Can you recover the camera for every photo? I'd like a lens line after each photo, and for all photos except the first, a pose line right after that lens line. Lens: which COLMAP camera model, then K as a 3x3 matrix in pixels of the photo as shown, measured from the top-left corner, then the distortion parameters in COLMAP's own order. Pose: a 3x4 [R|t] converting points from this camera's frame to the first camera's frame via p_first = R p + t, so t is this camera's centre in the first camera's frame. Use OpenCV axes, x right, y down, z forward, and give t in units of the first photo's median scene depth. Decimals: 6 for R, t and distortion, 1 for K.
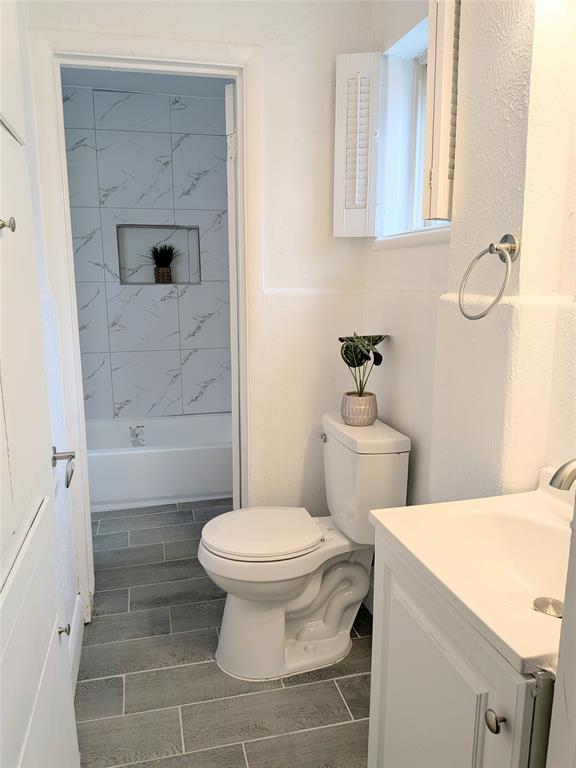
lens RADIAL K [[566.5, 0, 288.0], [0, 566.5, 388.5], [0, 0, 1]] dist [0.017269, -0.017166]
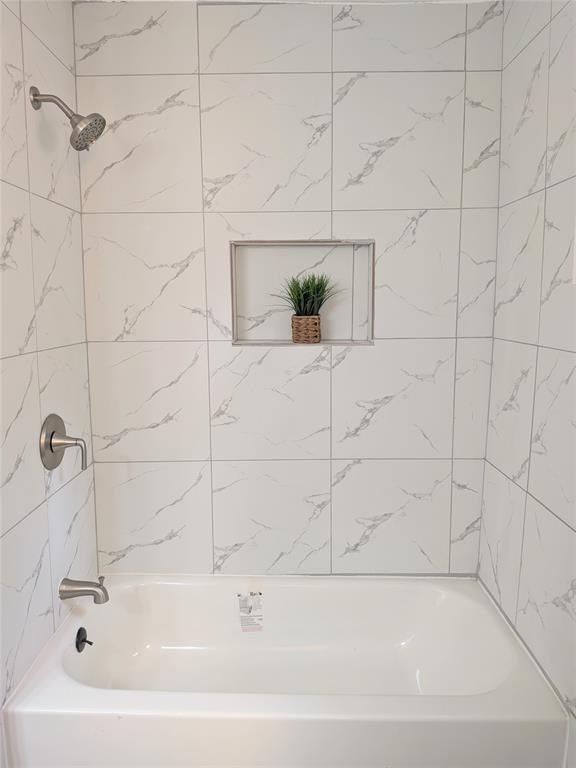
lens RADIAL K [[566.5, 0, 283.5], [0, 566.5, 381.8], [0, 0, 1]] dist [0.017269, -0.017166]
pose [[0.968574, 0.028059, -0.247140, -0.102810], [-0.043811, 0.997328, -0.058467, -0.113996], [0.244839, 0.067457, 0.967214, 0.457152]]
